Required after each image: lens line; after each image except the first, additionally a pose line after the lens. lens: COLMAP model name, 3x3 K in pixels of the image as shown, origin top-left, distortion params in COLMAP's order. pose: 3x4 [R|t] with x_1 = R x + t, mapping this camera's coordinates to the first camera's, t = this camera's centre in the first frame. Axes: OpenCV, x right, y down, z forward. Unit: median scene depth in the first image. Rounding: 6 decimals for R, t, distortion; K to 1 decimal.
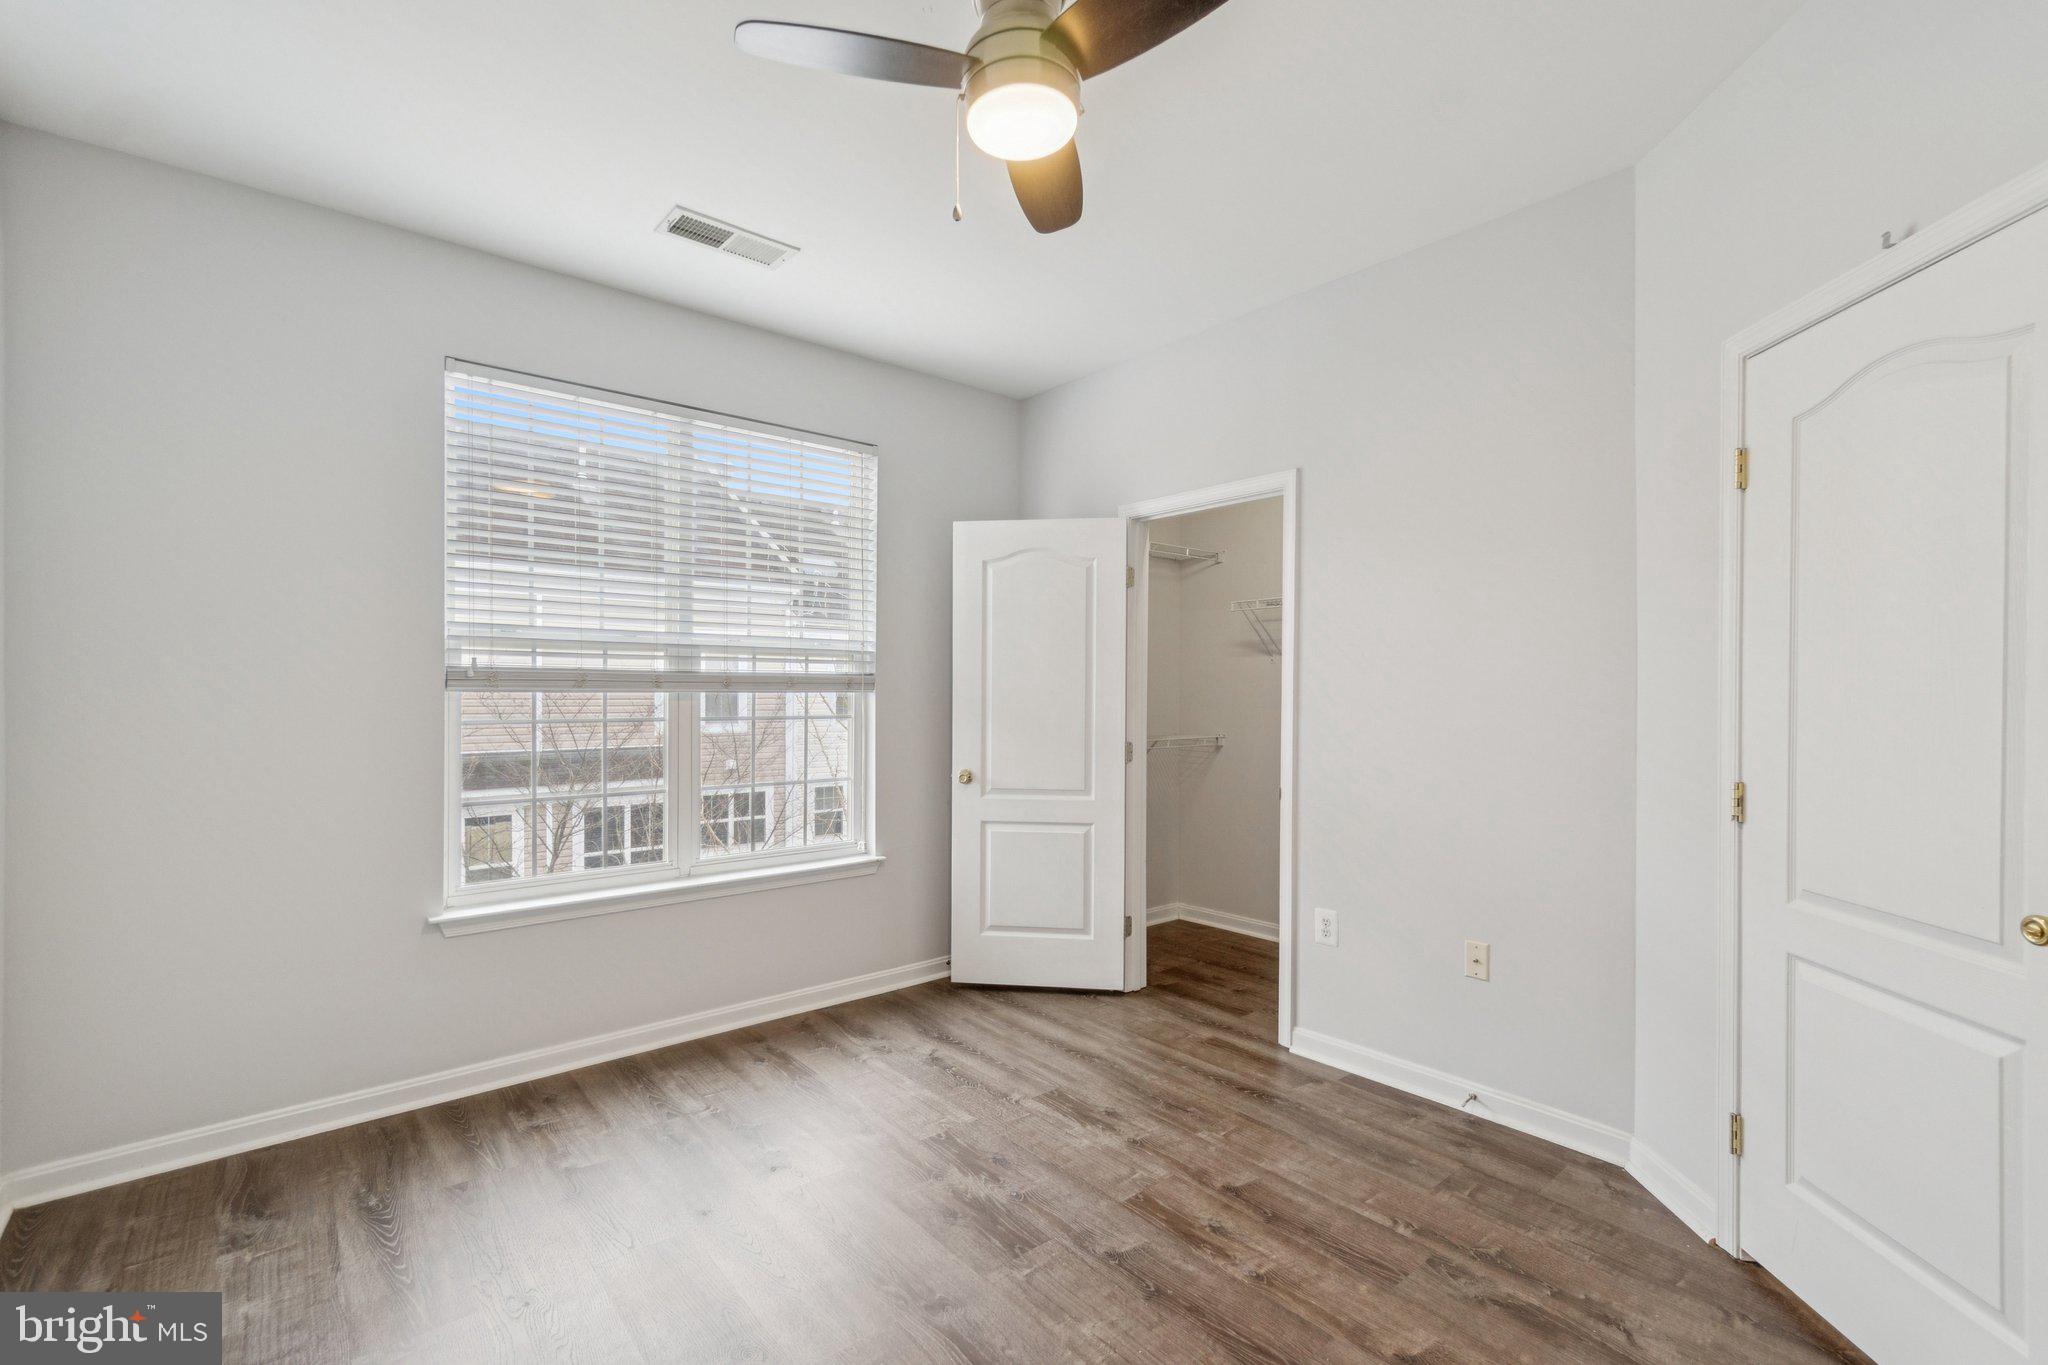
lens RADIAL K [[905.8, 0, 1019.5], [0, 905.8, 695.5], [0, 0, 1]] dist [0.005654, 0.001469]
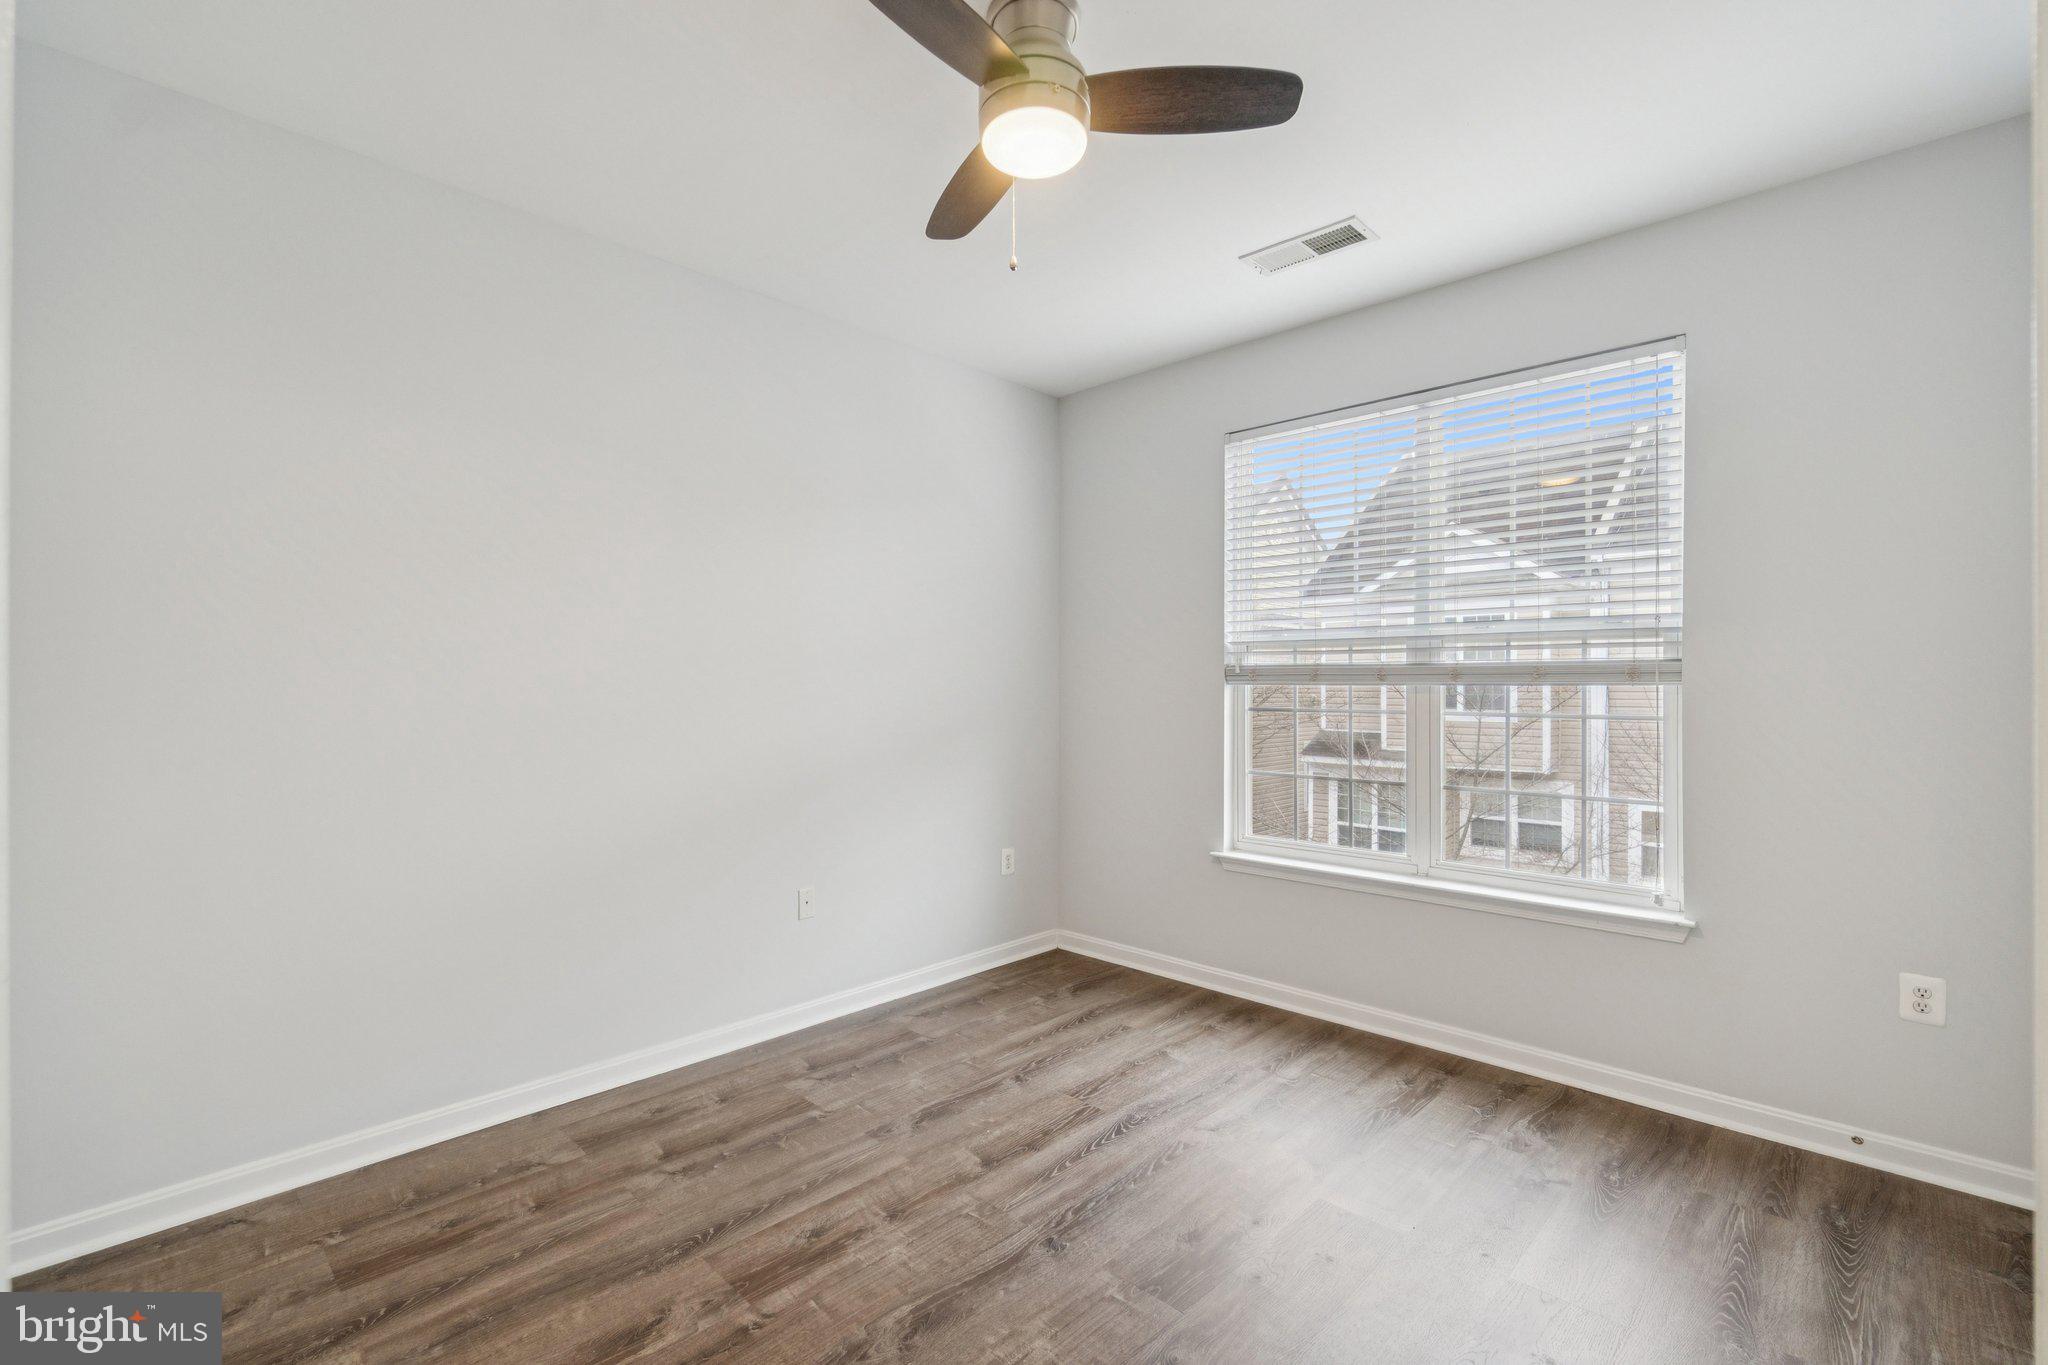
lens RADIAL K [[905.8, 0, 1014.8], [0, 905.8, 684.3], [0, 0, 1]] dist [0.005654, 0.001469]
pose [[0.105133, -0.001913, -0.994456, 0.578662], [-0.004314, 0.999988, -0.002380, -0.000581], [0.994449, 0.004541, 0.105123, 0.486549]]
